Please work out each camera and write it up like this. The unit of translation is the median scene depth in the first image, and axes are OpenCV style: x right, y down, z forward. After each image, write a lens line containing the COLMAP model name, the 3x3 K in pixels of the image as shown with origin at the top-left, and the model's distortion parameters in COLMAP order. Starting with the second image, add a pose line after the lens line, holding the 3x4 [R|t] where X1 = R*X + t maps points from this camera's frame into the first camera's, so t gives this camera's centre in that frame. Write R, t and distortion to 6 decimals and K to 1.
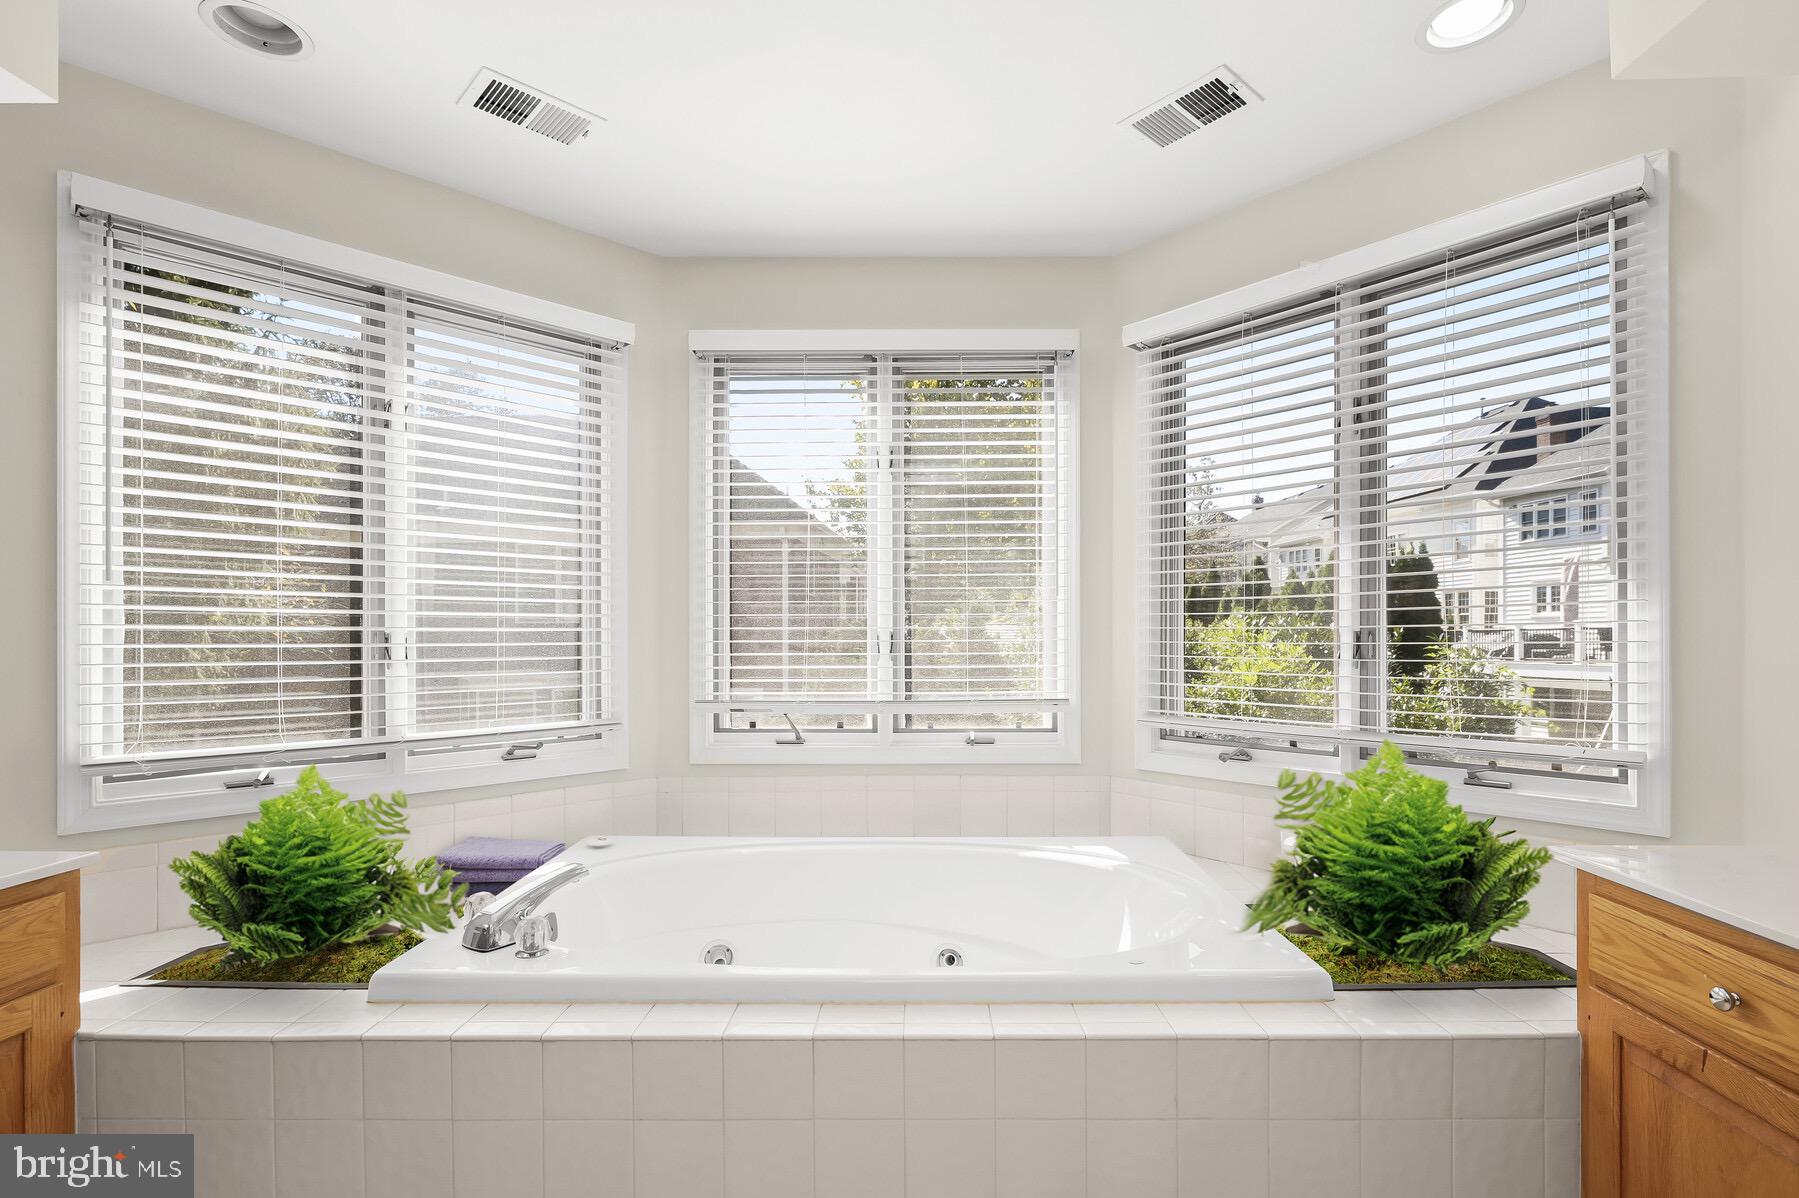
lens RADIAL K [[841.2, 0, 902.6], [0, 841.2, 633.8], [0, 0, 1]] dist [-0.004505, -0.000772]
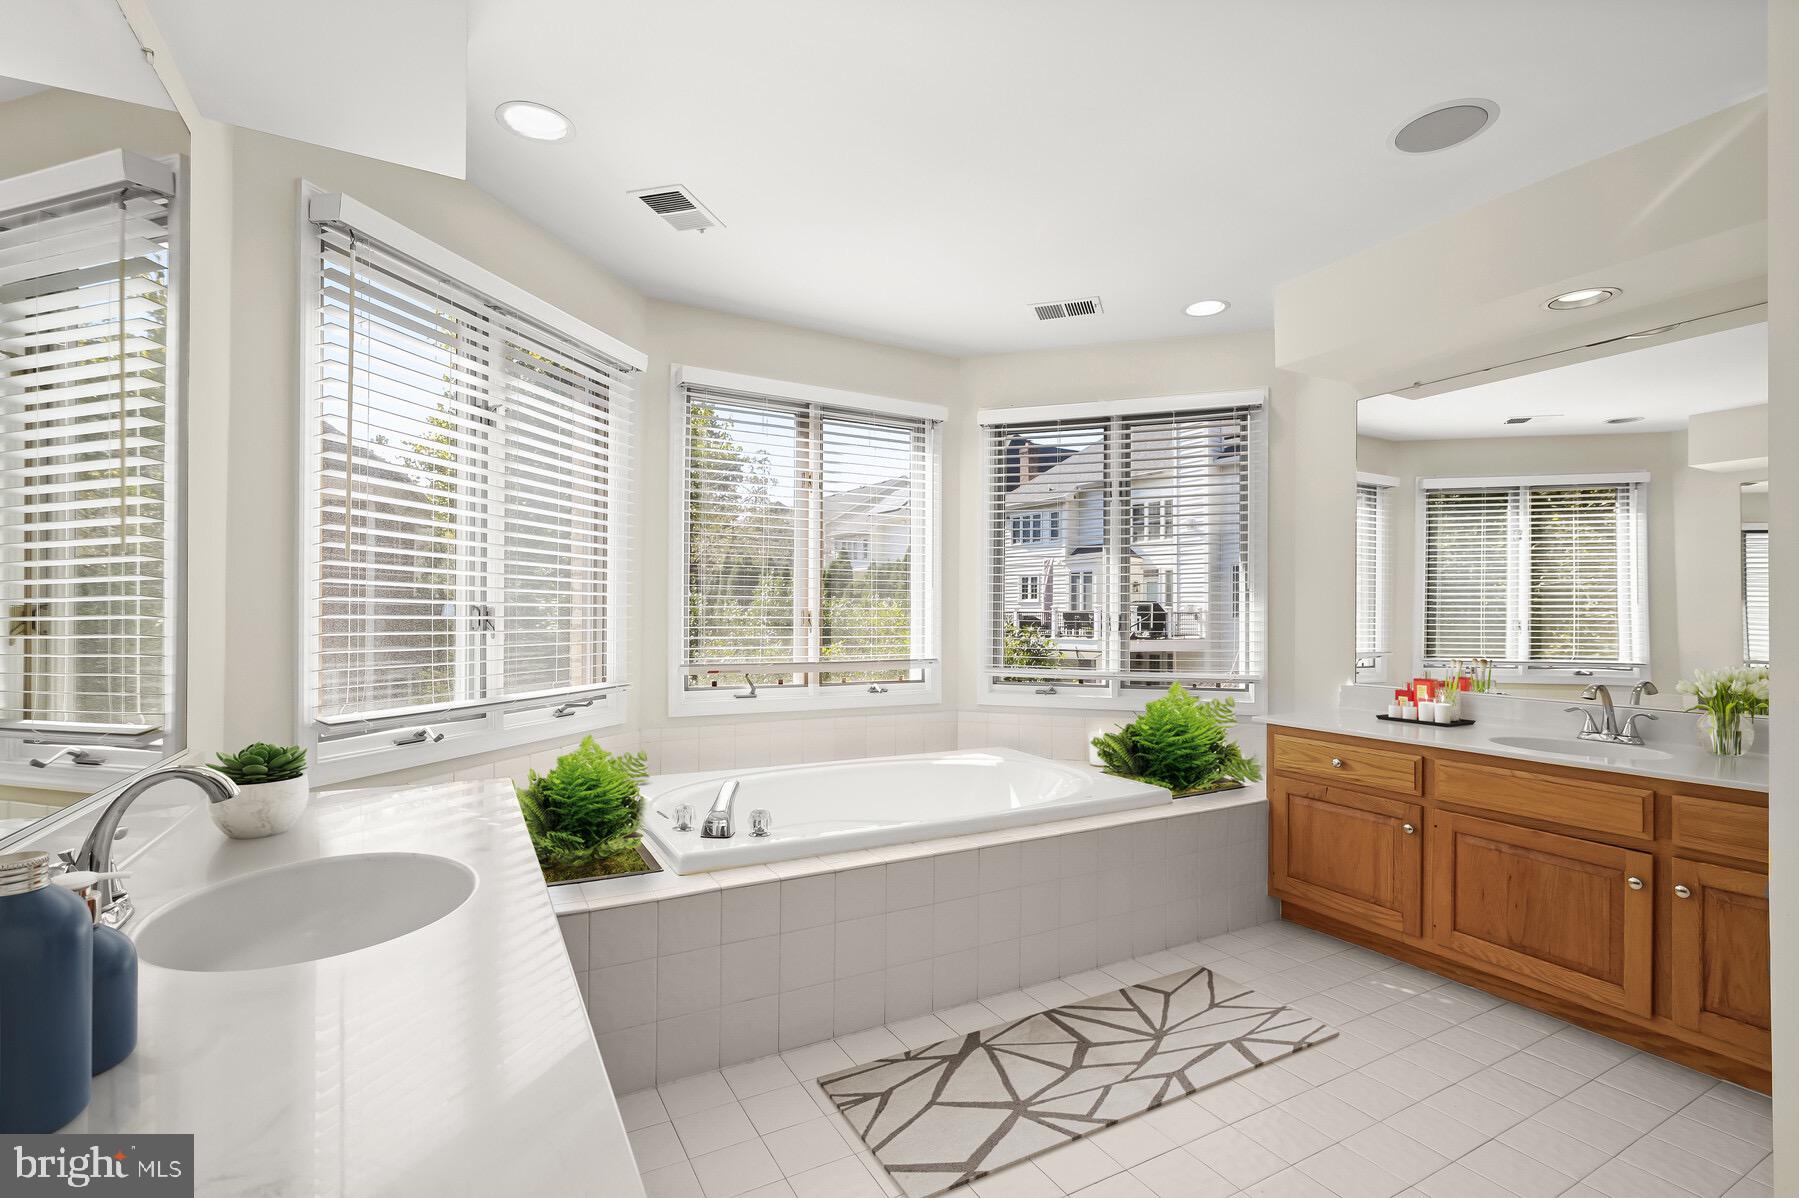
lens RADIAL K [[810.2, 0, 899.5], [0, 810.2, 599.0], [0, 0, 1]] dist [0.001002, -0.000186]
pose [[0.870240, 0.019816, 0.492229, -0.669933], [-0.012135, 0.999750, -0.018794, 0.001456], [-0.492478, 0.010382, 0.870263, -0.234917]]
